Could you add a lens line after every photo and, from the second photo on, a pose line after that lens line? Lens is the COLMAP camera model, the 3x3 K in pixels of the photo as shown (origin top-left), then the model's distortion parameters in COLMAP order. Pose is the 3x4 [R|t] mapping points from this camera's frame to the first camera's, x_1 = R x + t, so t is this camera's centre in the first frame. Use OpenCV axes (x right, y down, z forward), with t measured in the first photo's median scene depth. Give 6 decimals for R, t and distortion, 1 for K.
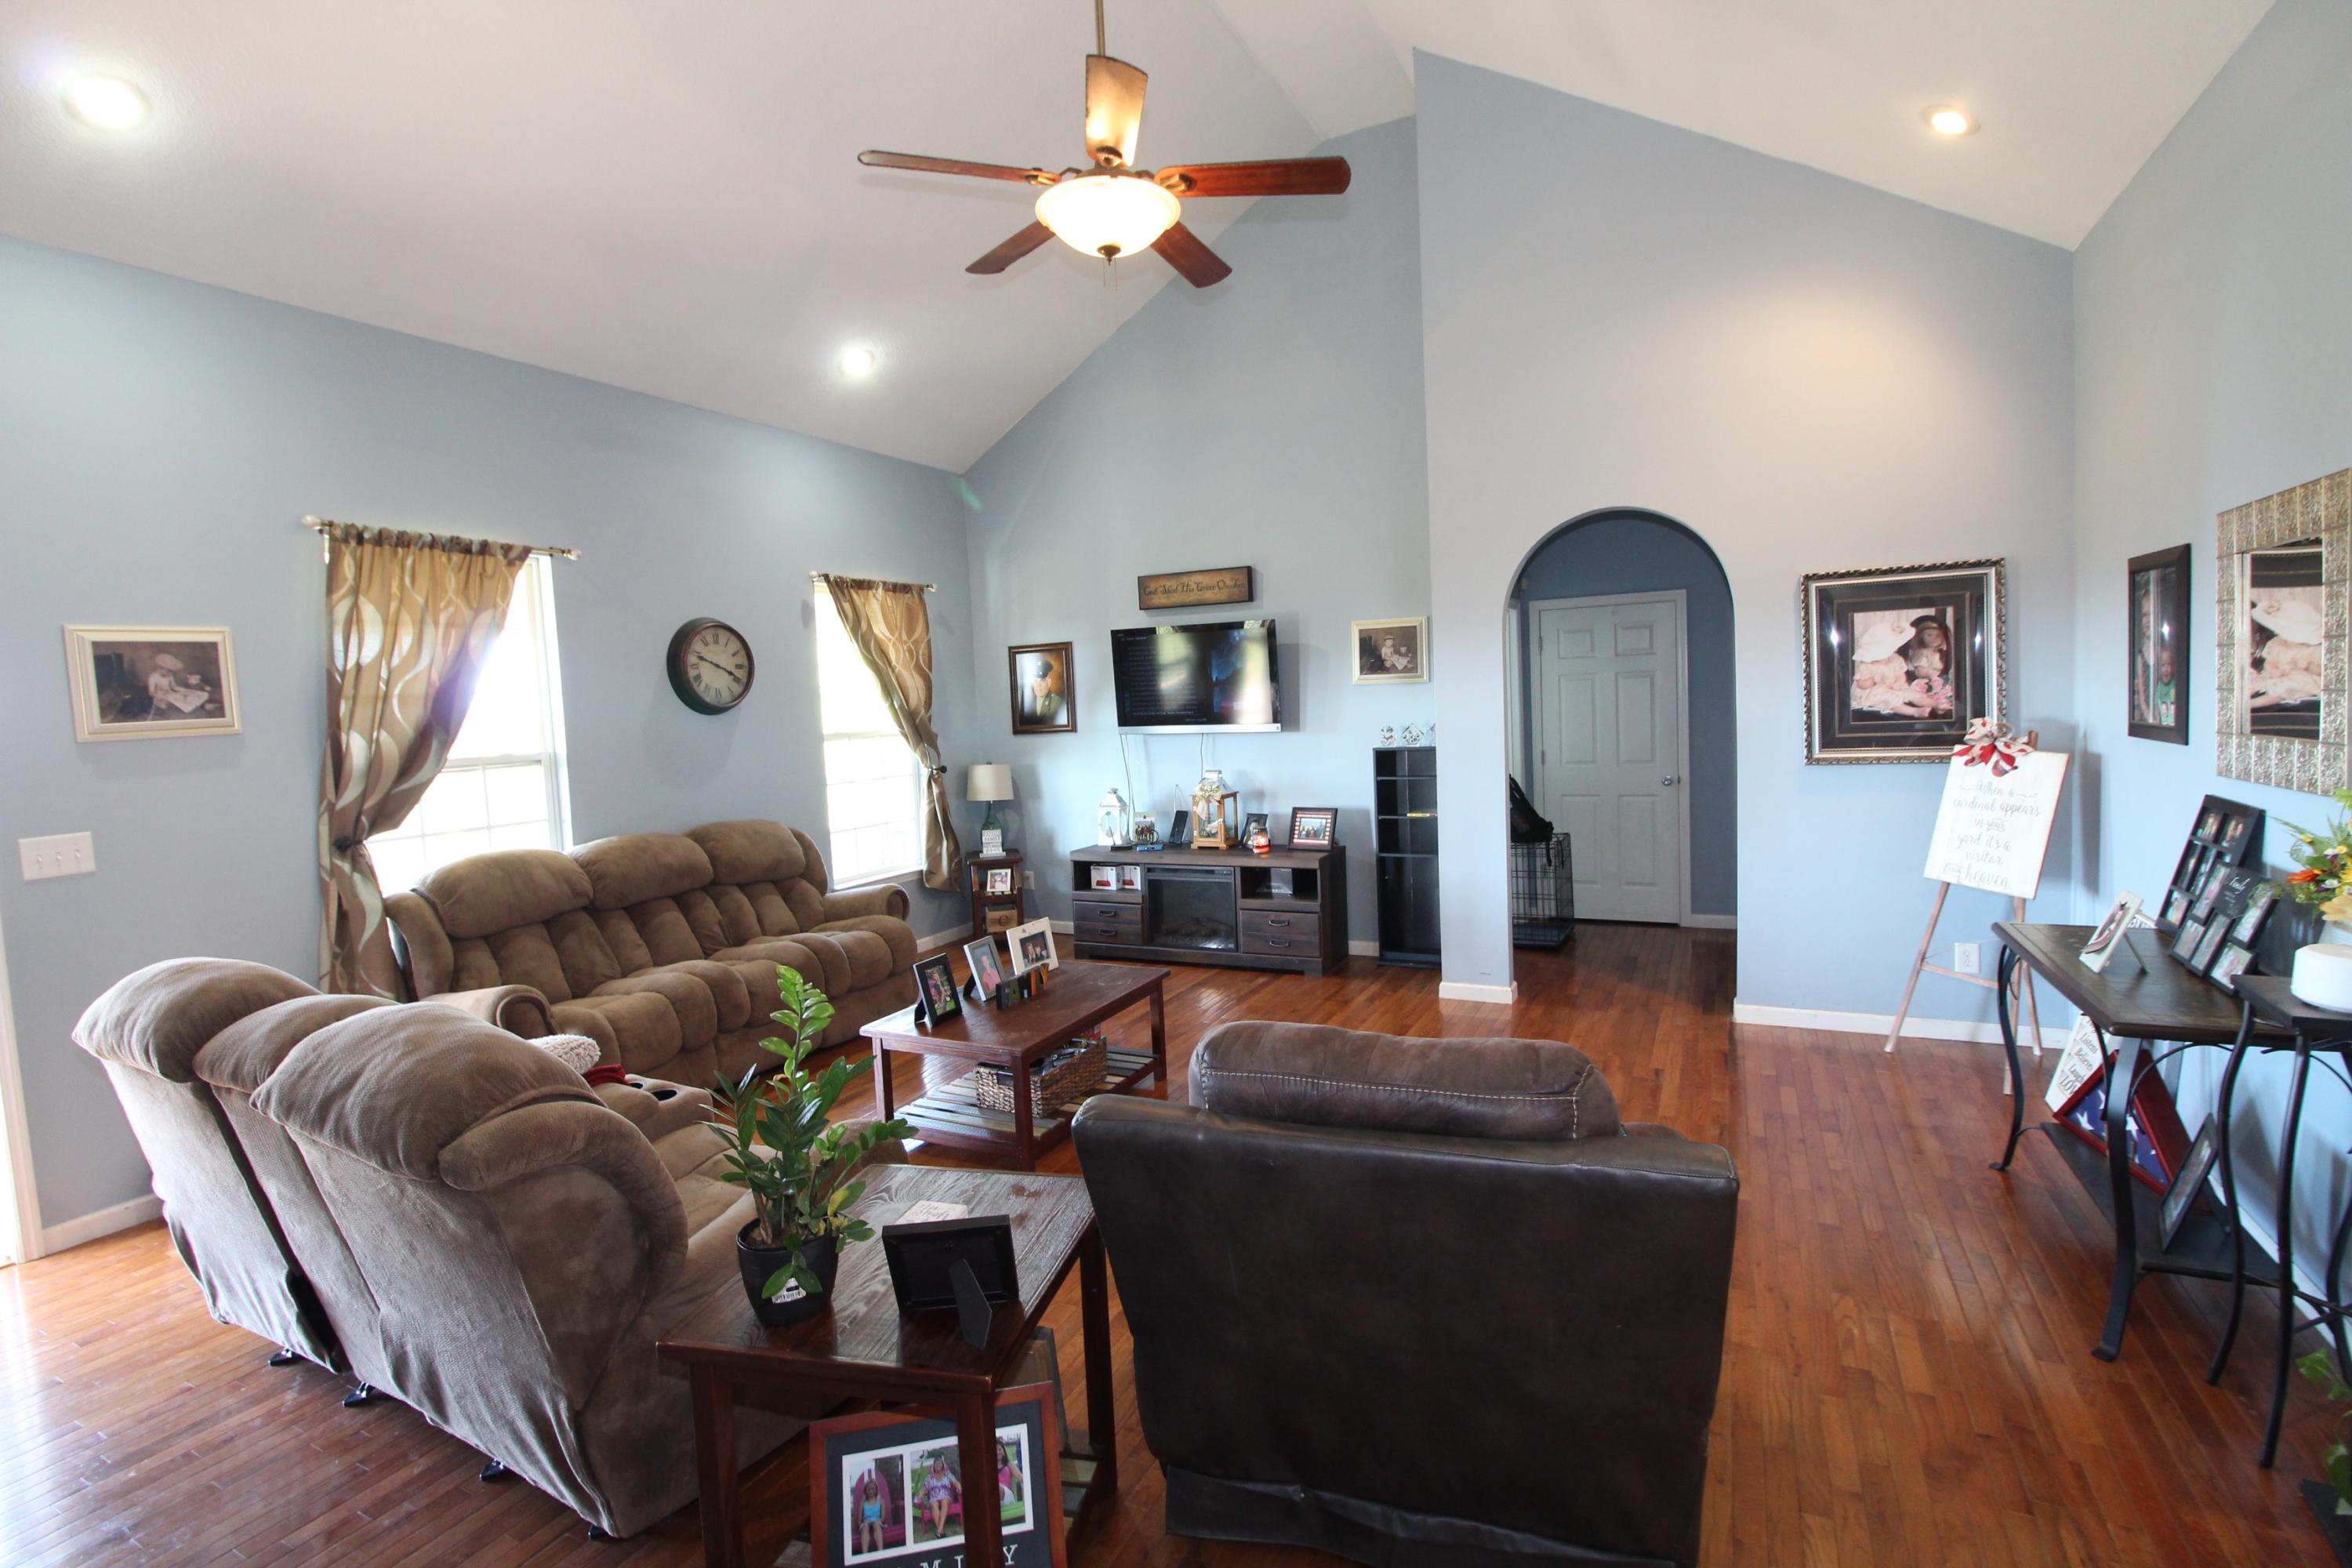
lens RADIAL K [[1082.1, 0, 1191.2], [0, 1082.1, 770.9], [0, 0, 1]] dist [0.000685, -0.013682]
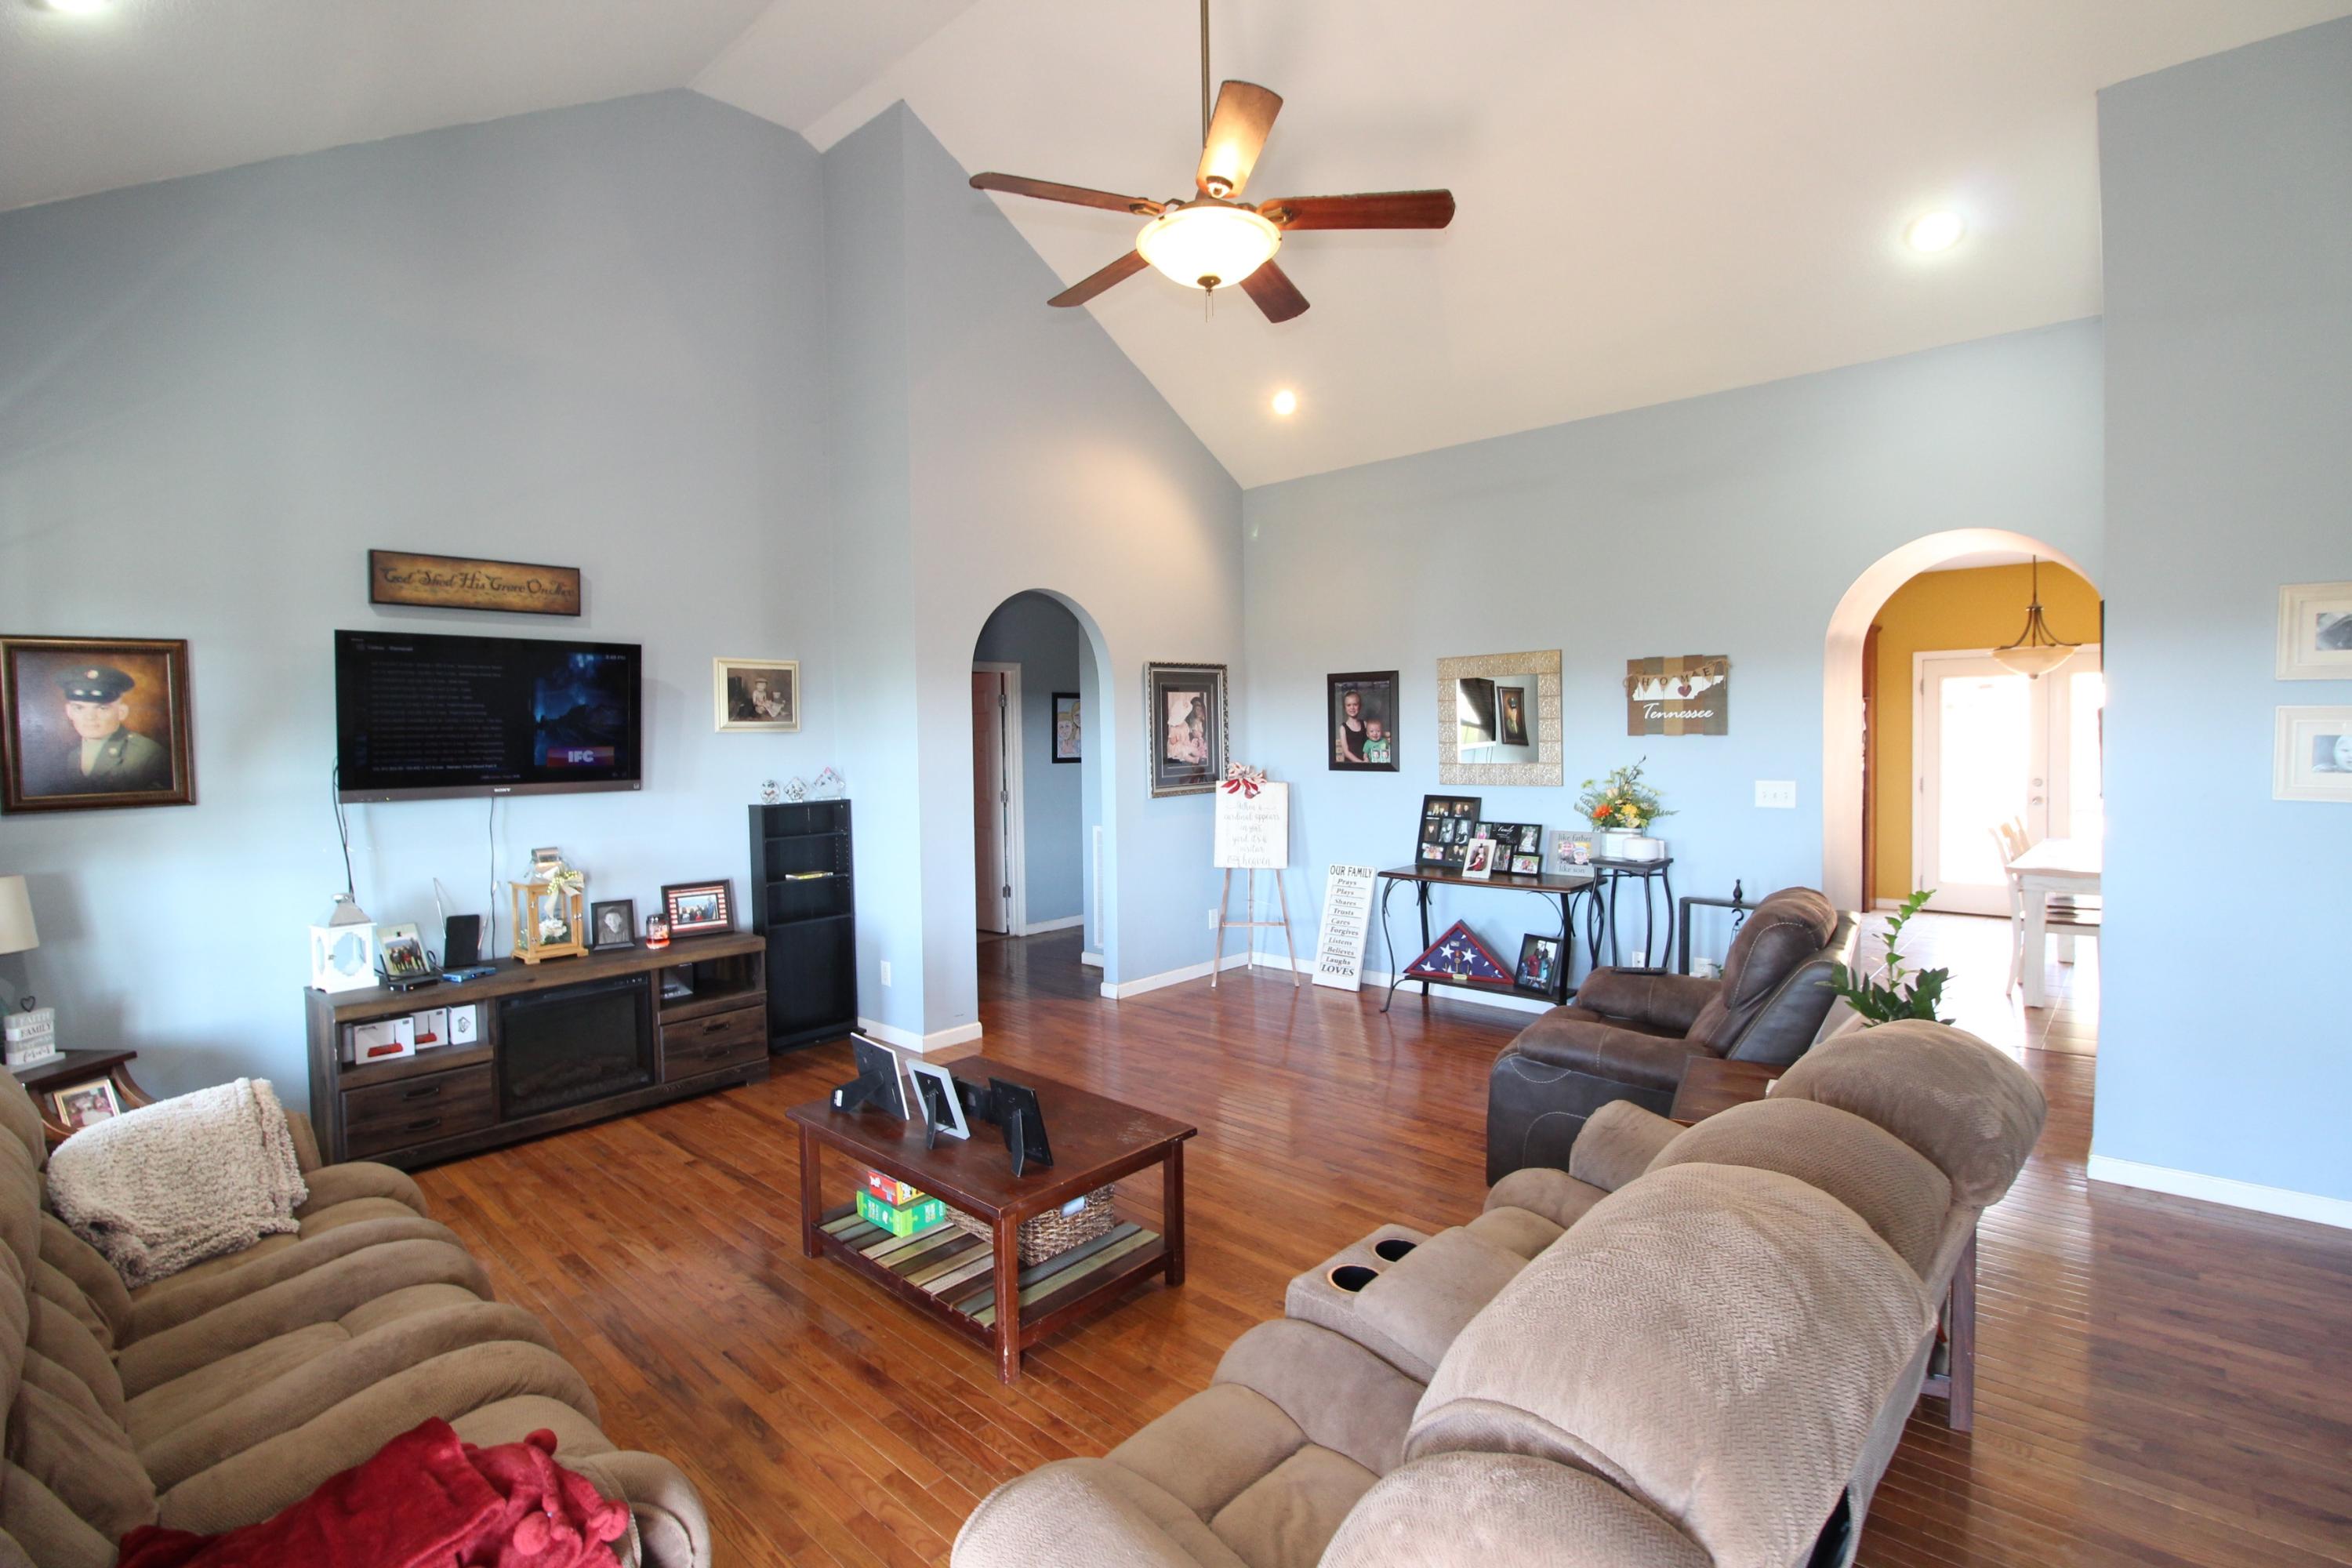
lens RADIAL K [[1082.1, 0, 1191.2], [0, 1082.1, 770.9], [0, 0, 1]] dist [0.000685, -0.013682]
pose [[0.274719, 0.000622, 0.961524, -0.769115], [0.072249, 0.997159, -0.021288, -0.007304], [-0.958806, 0.075318, 0.273893, 0.575742]]
